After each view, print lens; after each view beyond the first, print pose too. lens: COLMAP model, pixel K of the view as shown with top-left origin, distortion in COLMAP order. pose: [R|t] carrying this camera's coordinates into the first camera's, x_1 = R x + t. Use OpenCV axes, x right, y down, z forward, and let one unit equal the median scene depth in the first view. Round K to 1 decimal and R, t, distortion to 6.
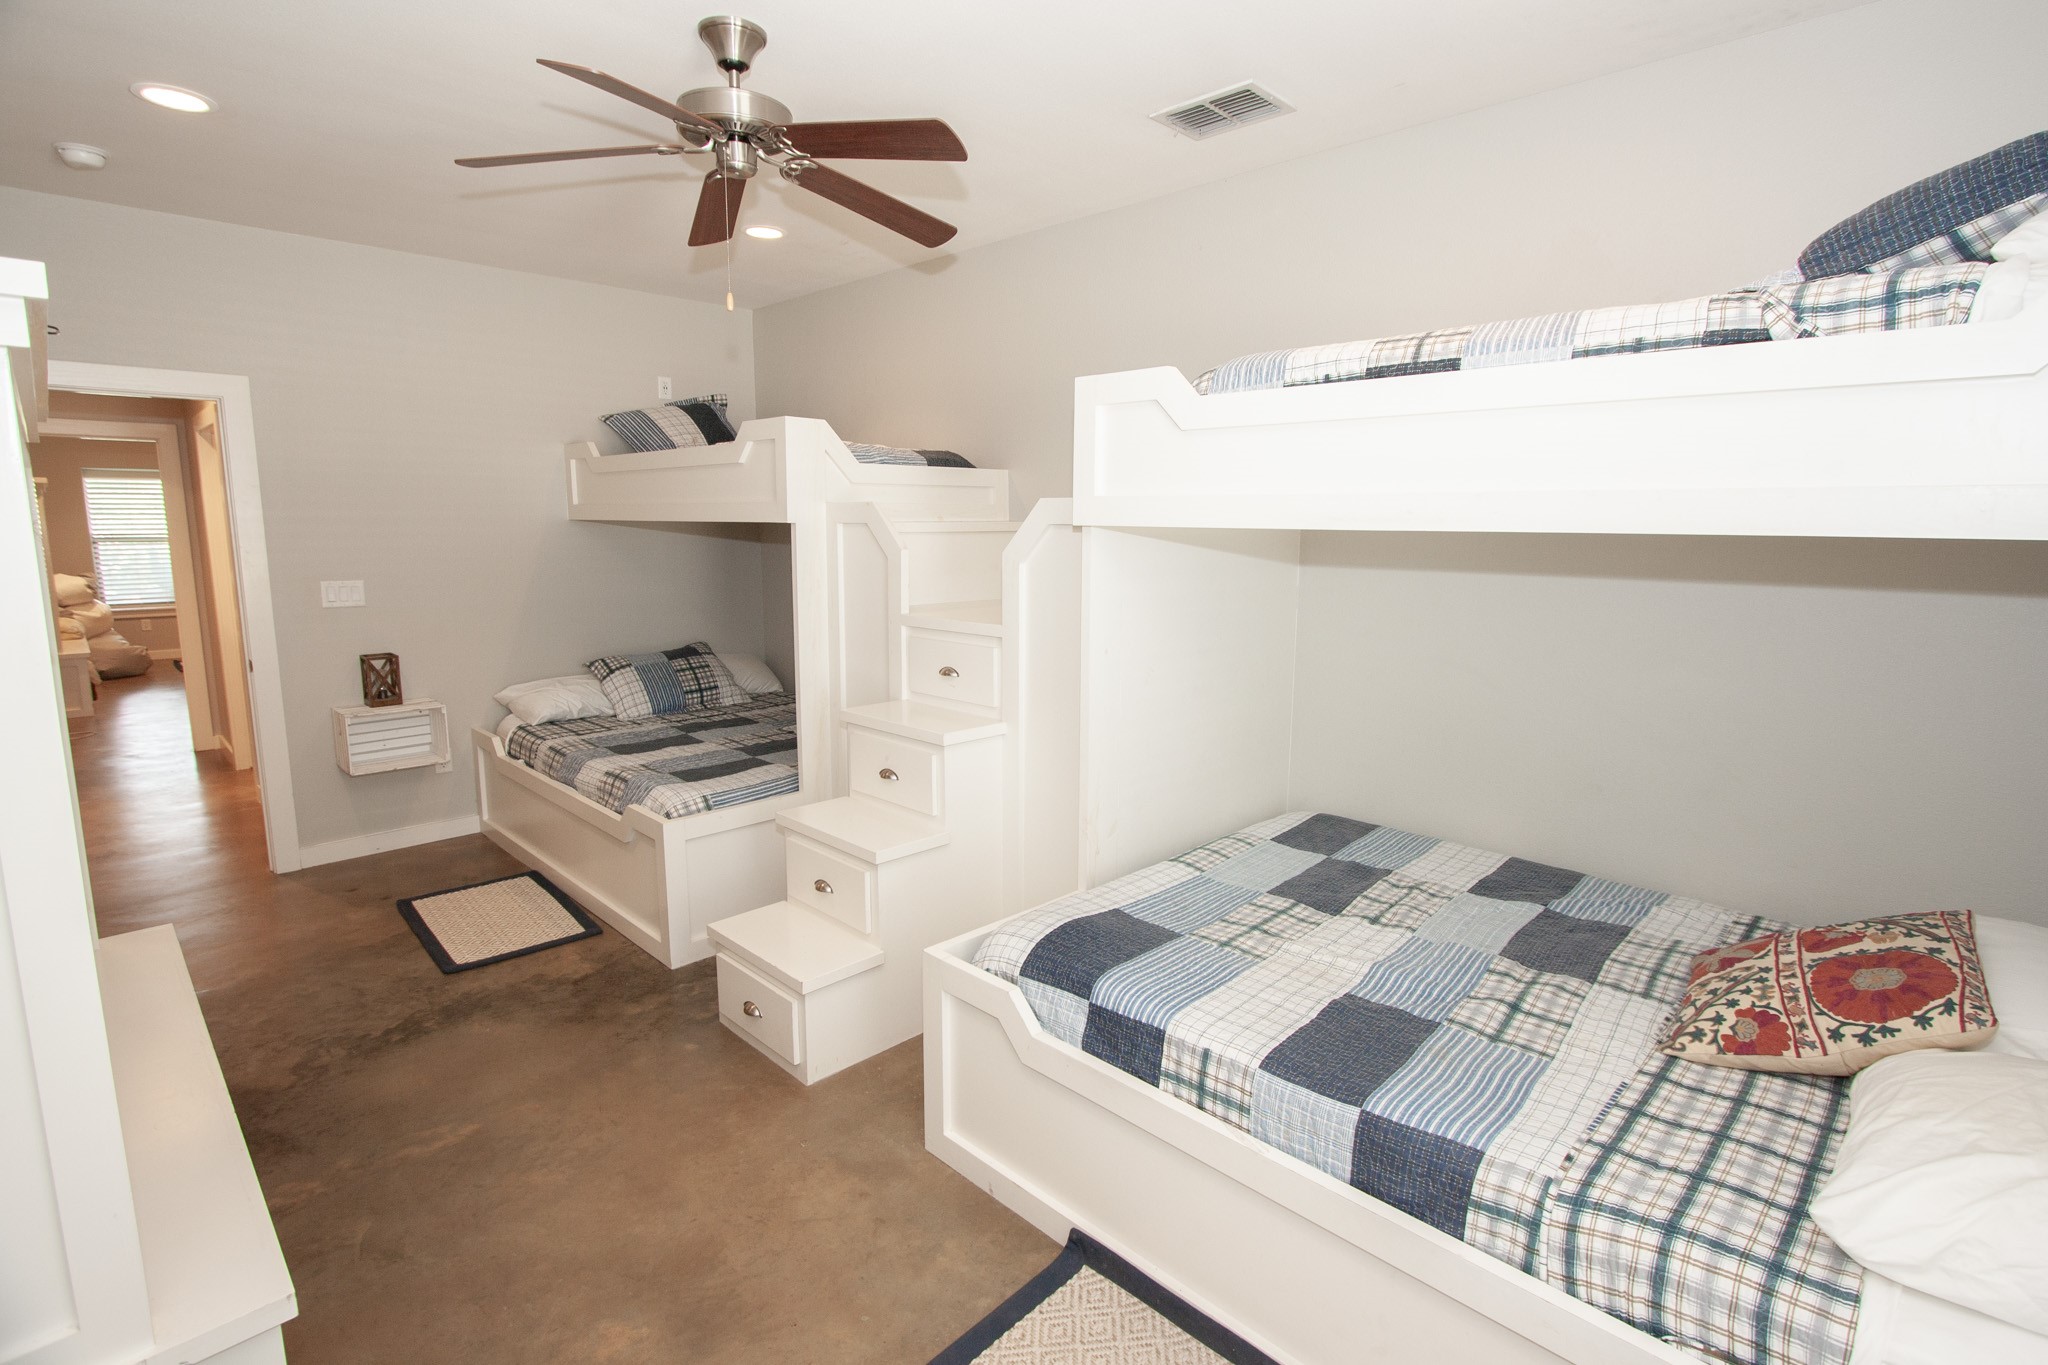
lens RADIAL K [[934.1, 0, 1031.6], [0, 934.1, 655.6], [0, 0, 1]] dist [-0.041996, 0.001369]
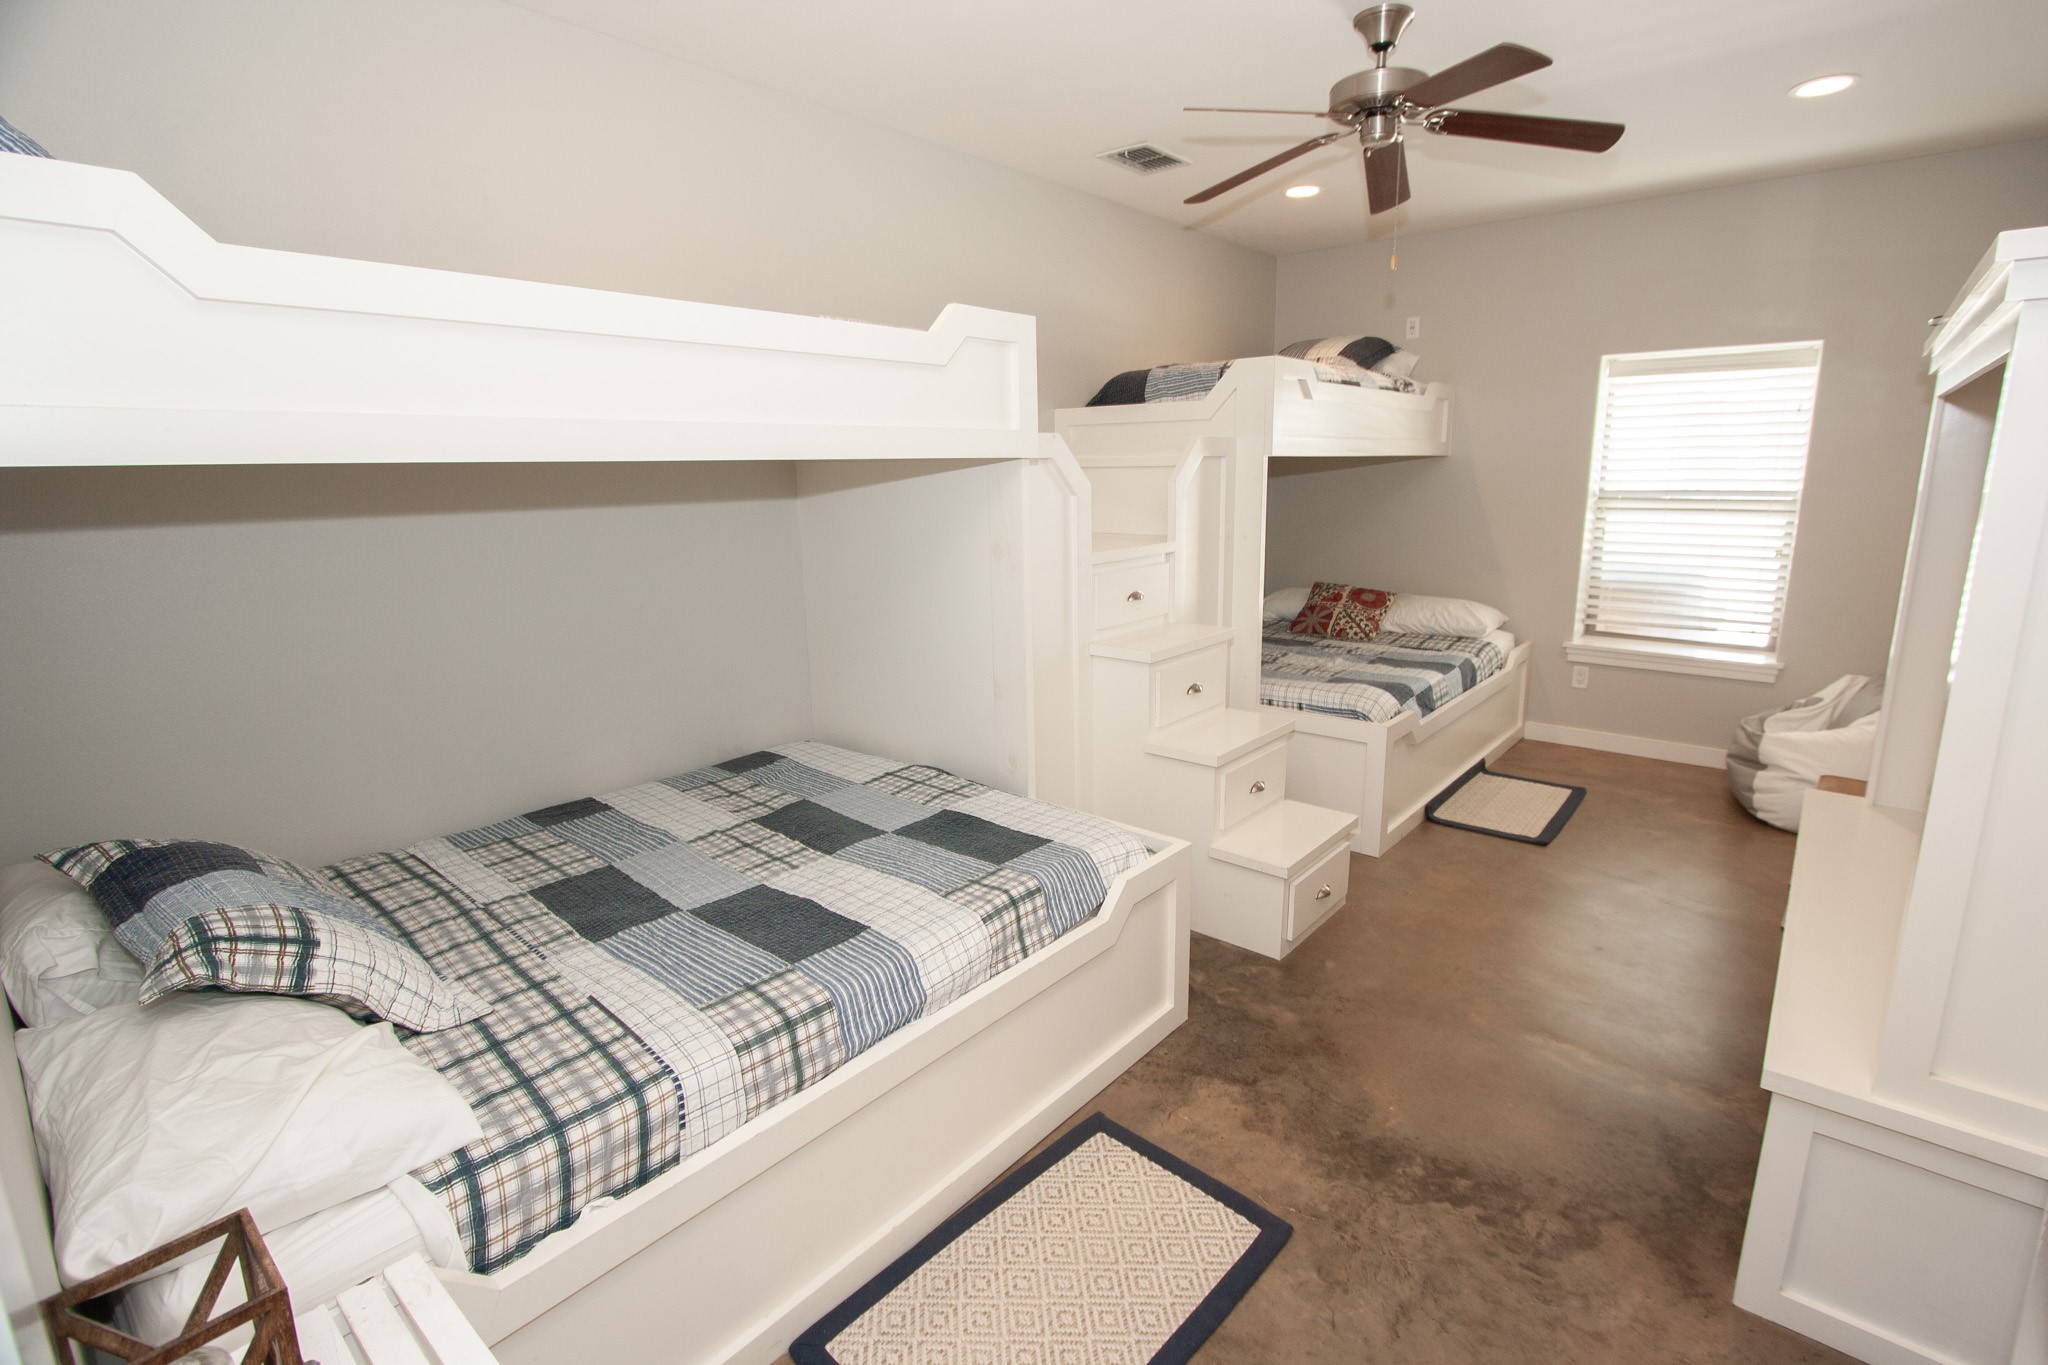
lens RADIAL K [[949.8, 0, 1038.2], [0, 949.8, 669.6], [0, 0, 1]] dist [-0.020412, 0.000473]
pose [[-0.060231, -0.204690, 0.976972, -1.298561], [0.149339, 0.965885, 0.211574, -0.178332], [-0.986950, 0.158643, -0.027608, 1.263309]]
